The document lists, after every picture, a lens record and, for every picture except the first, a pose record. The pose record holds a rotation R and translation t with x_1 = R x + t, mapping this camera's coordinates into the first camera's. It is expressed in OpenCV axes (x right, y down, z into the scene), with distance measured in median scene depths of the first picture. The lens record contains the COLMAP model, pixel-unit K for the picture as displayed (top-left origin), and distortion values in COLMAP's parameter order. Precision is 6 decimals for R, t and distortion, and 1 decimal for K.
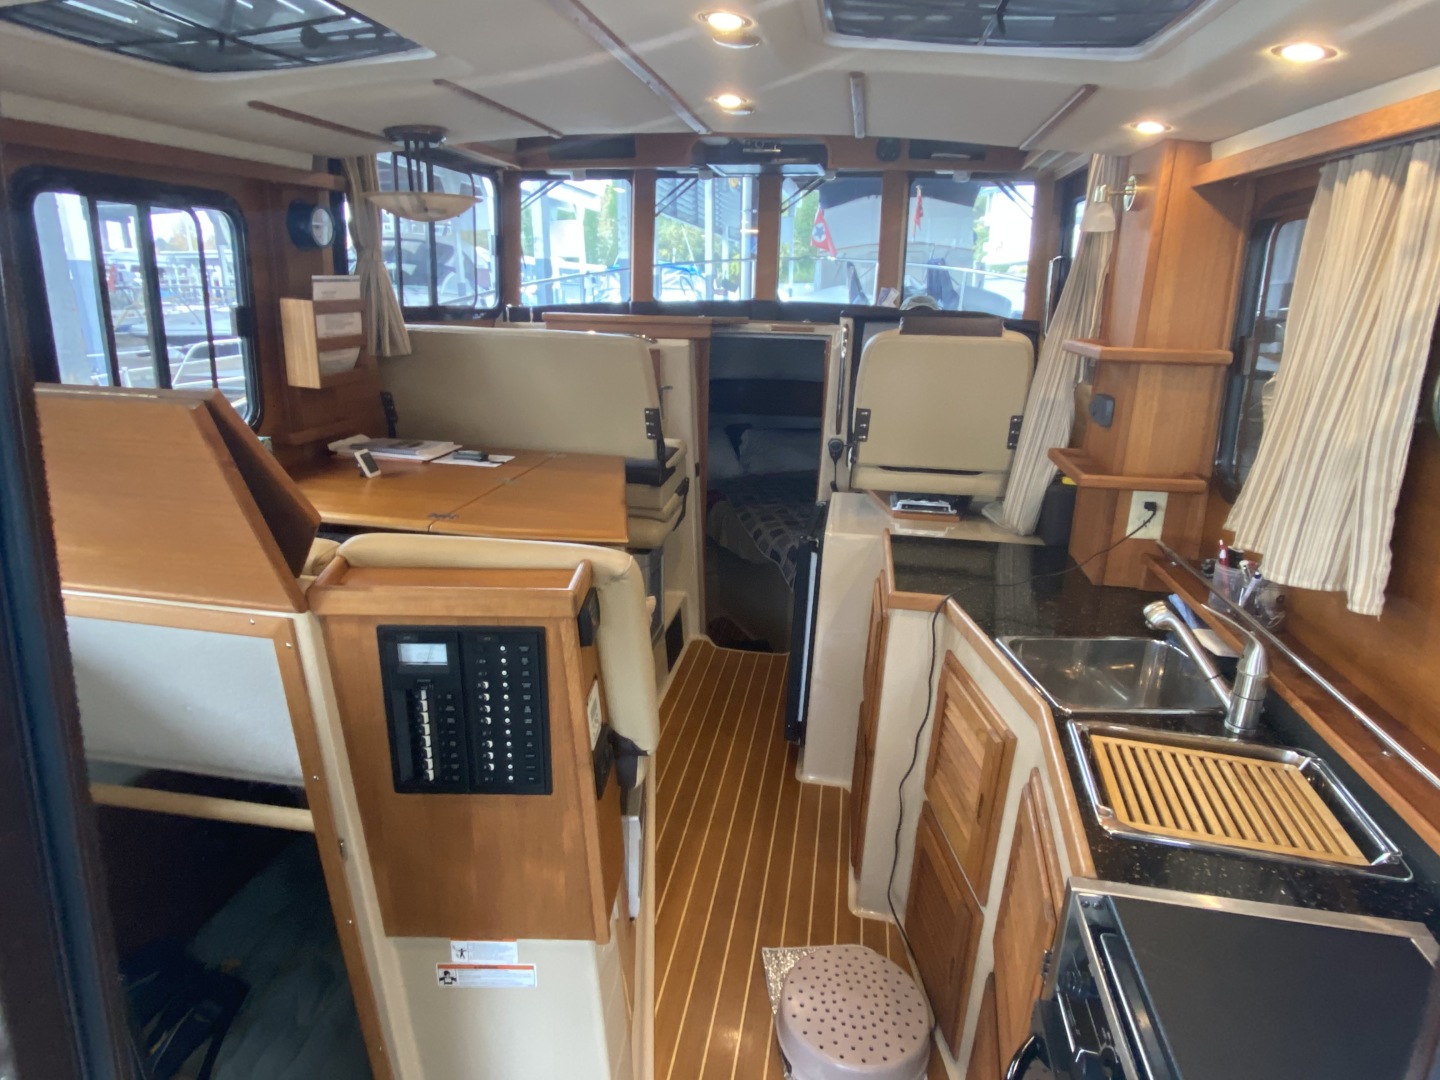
lens RADIAL K [[783.0, 0, 720.7], [0, 783.0, 542.1], [0, 0, 1]] dist [0.005278, -0.022472]
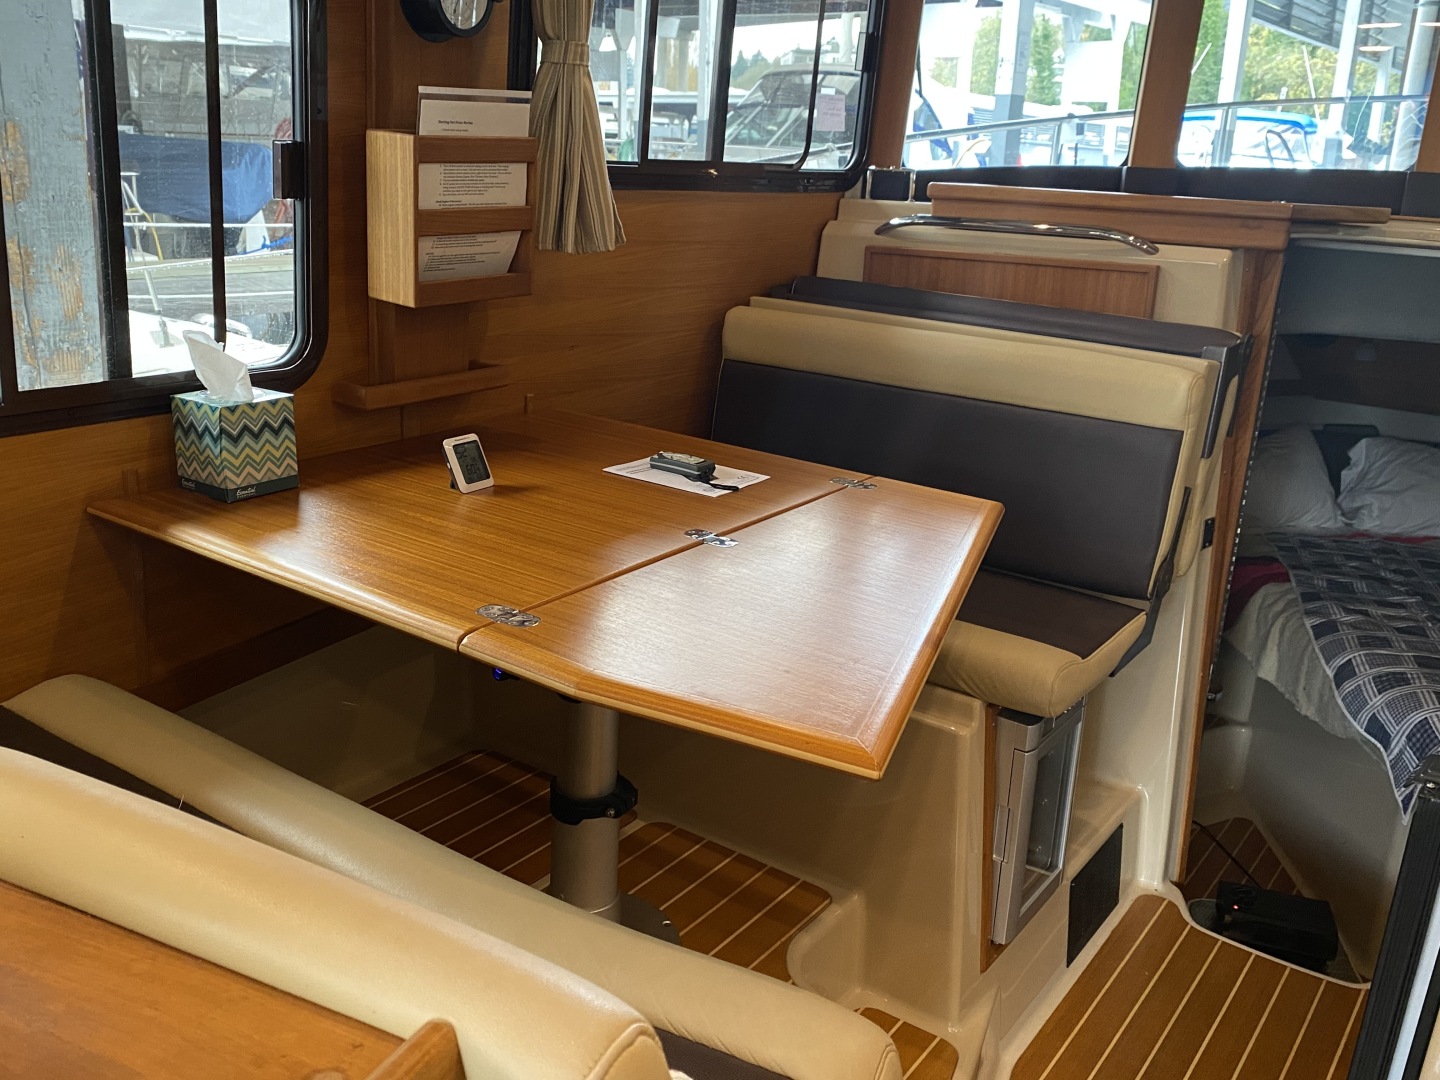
lens RADIAL K [[1295.1, 0, 711.4], [0, 1295.1, 547.3], [0, 0, 1]] dist [0.007538, -0.021939]
pose [[0.898489, 0.143234, -0.414972, 0.025429], [-0.151816, 0.988331, 0.012428, -0.052848], [0.411910, 0.051833, 0.909749, 0.205565]]
